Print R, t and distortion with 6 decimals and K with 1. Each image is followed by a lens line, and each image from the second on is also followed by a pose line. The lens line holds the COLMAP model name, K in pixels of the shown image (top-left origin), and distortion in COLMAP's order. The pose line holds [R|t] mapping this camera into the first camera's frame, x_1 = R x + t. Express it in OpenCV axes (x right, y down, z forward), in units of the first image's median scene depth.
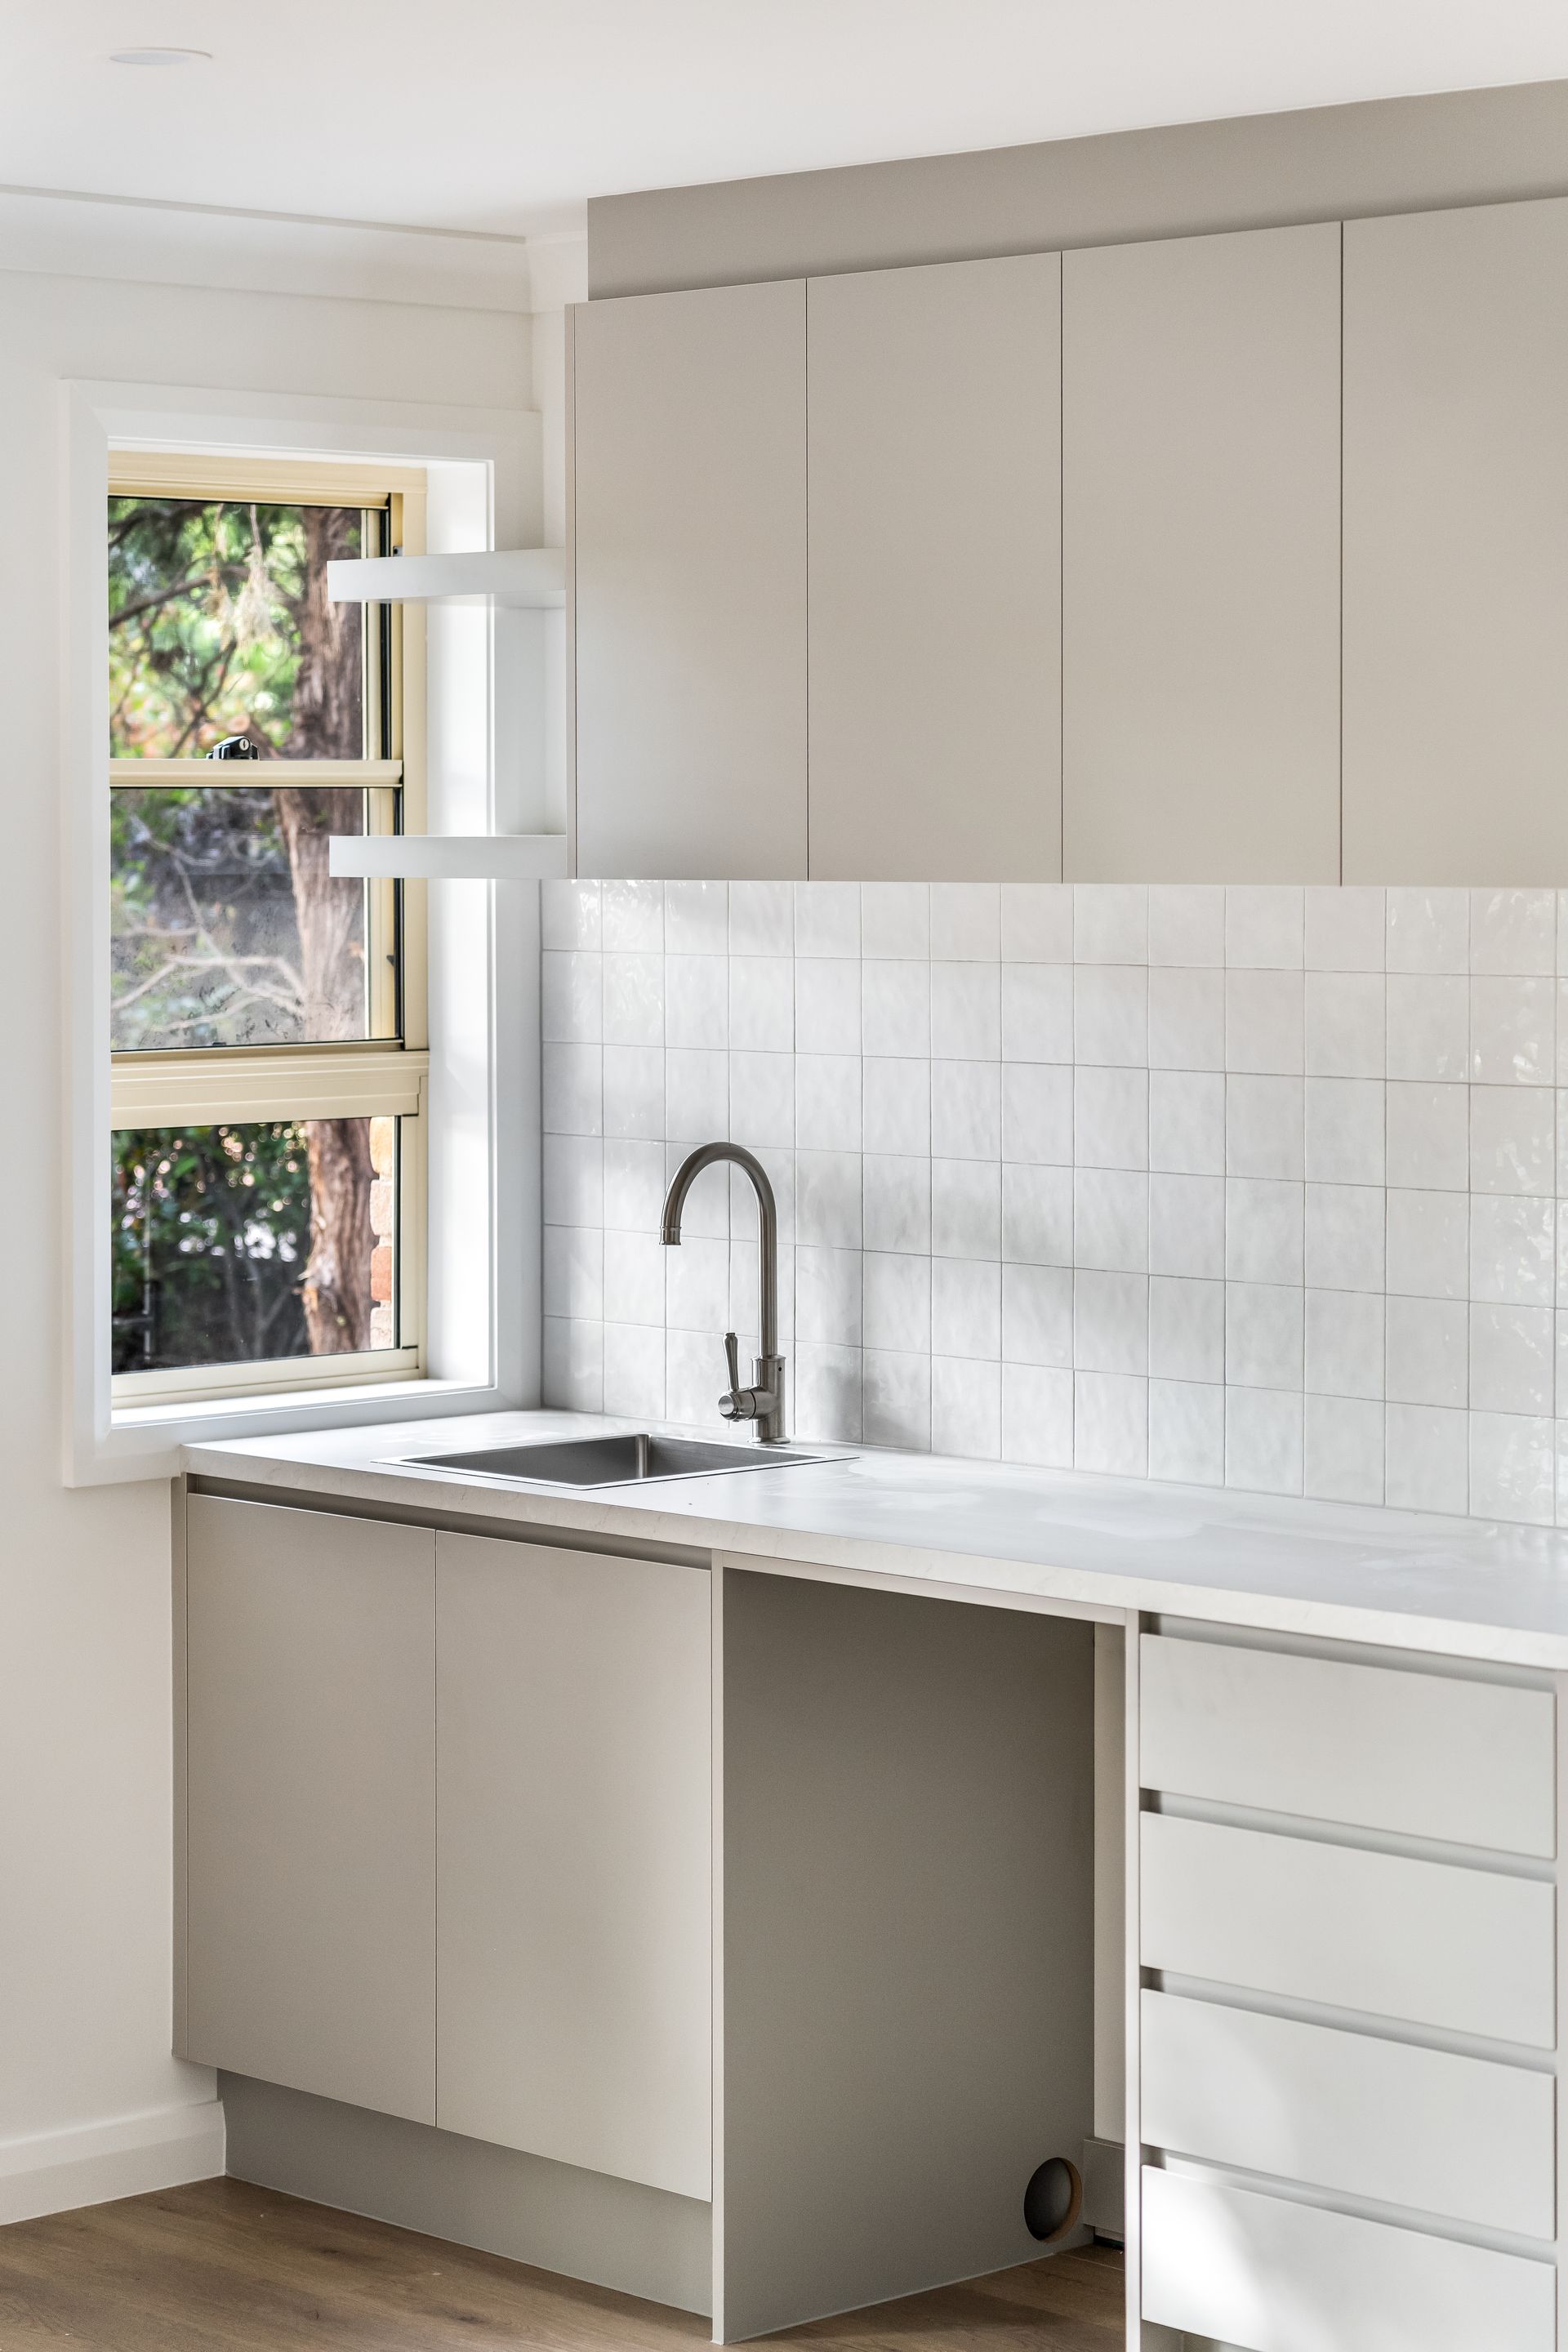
lens RADIAL K [[5293.7, 0, 878.2], [0, 5293.7, 1022.3], [0, 0, 1]] dist [0.042224, 0.098244]
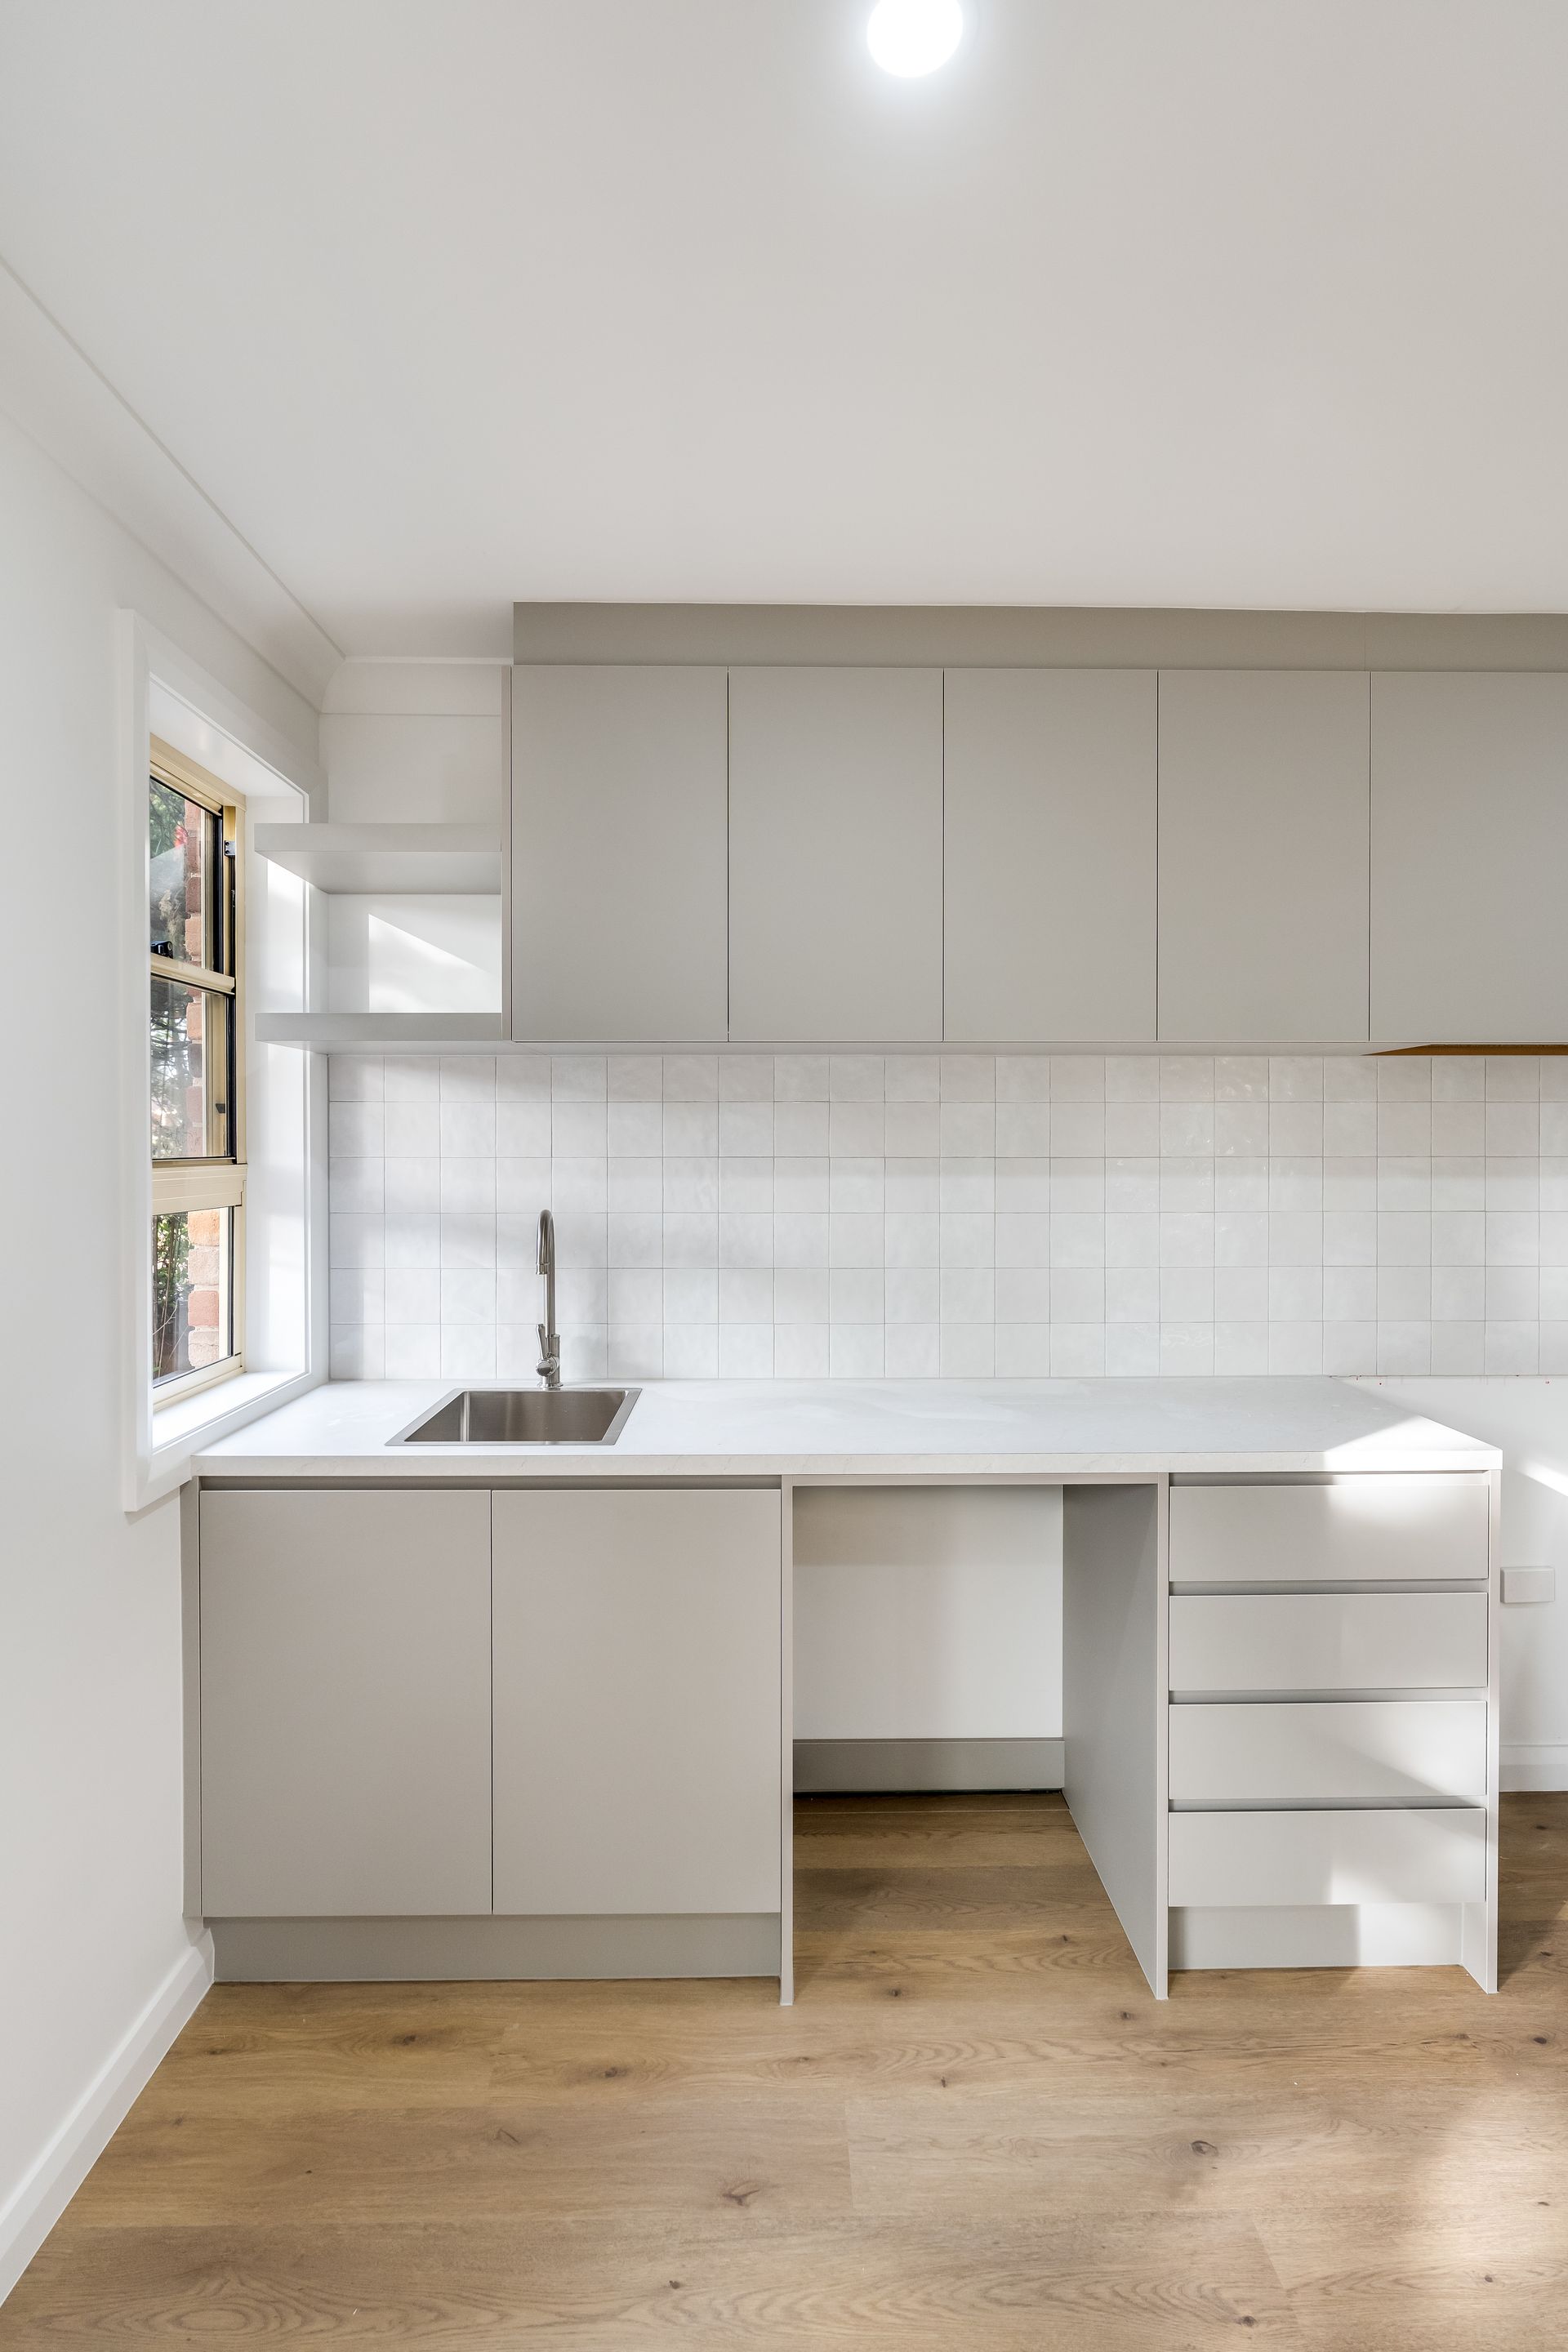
lens RADIAL K [[1148.2, 0, 789.1], [0, 1148.2, 1154.1], [0, 0, 1]] dist [-0.004841, 0.000998]
pose [[0.689973, -0.006705, 0.723804, -0.235377], [0.027489, 0.999478, -0.016945, 0.013372], [-0.723313, 0.031588, 0.689798, 0.692141]]
